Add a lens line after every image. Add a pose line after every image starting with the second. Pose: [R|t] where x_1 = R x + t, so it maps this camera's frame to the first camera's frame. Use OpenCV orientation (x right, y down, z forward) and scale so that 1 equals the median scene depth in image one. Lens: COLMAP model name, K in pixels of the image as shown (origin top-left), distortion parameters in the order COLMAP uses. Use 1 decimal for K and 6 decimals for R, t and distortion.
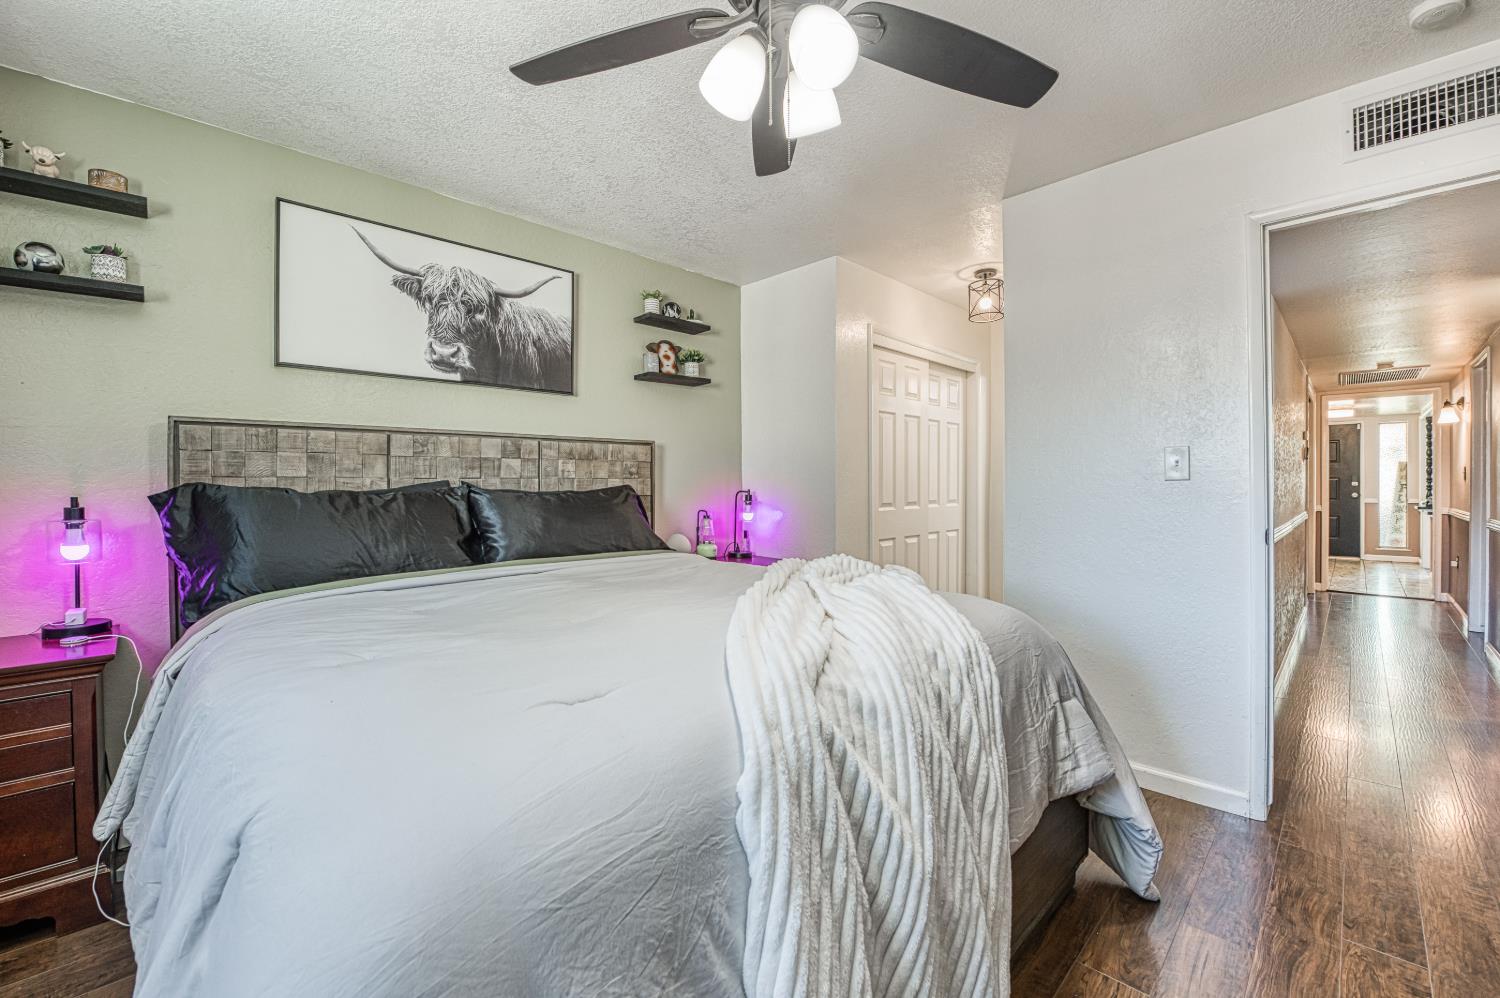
lens RADIAL K [[607.5, 0, 788.9], [0, 607.5, 482.3], [0, 0, 1]] dist [-0.016380, -0.001424]
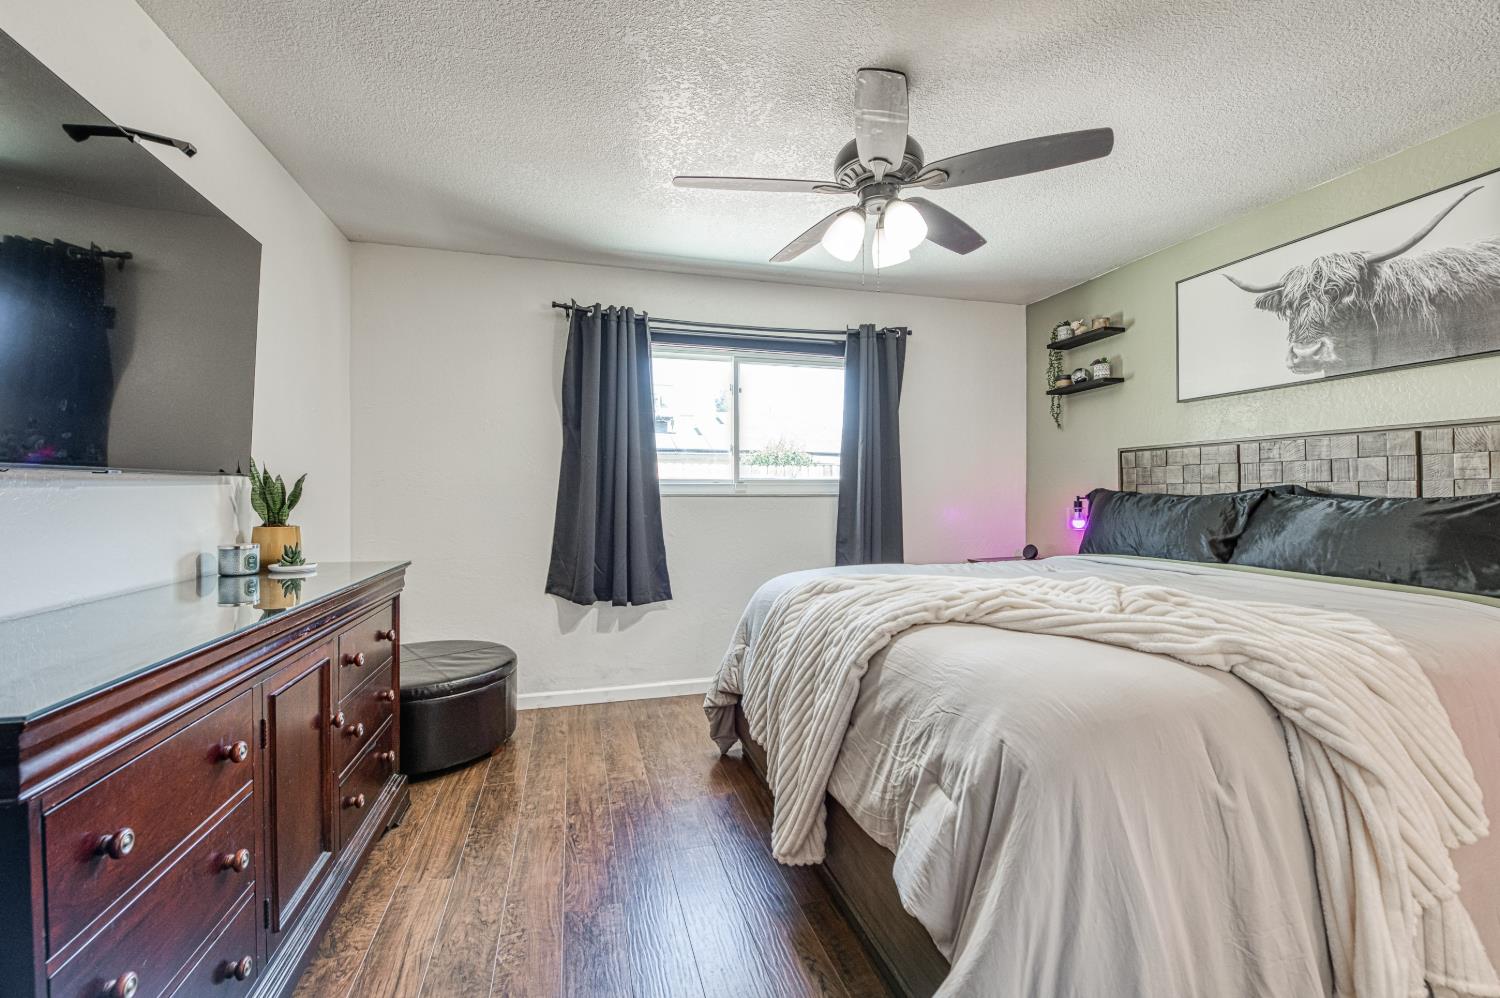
lens RADIAL K [[607.5, 0, 751.7], [0, 607.5, 493.3], [0, 0, 1]] dist [-0.016380, -0.001424]
pose [[-0.497851, -0.002801, -0.867258, 0.704772], [-0.003662, 0.999993, -0.001127, 0.014896], [0.867255, 0.002615, -0.497858, 0.705384]]
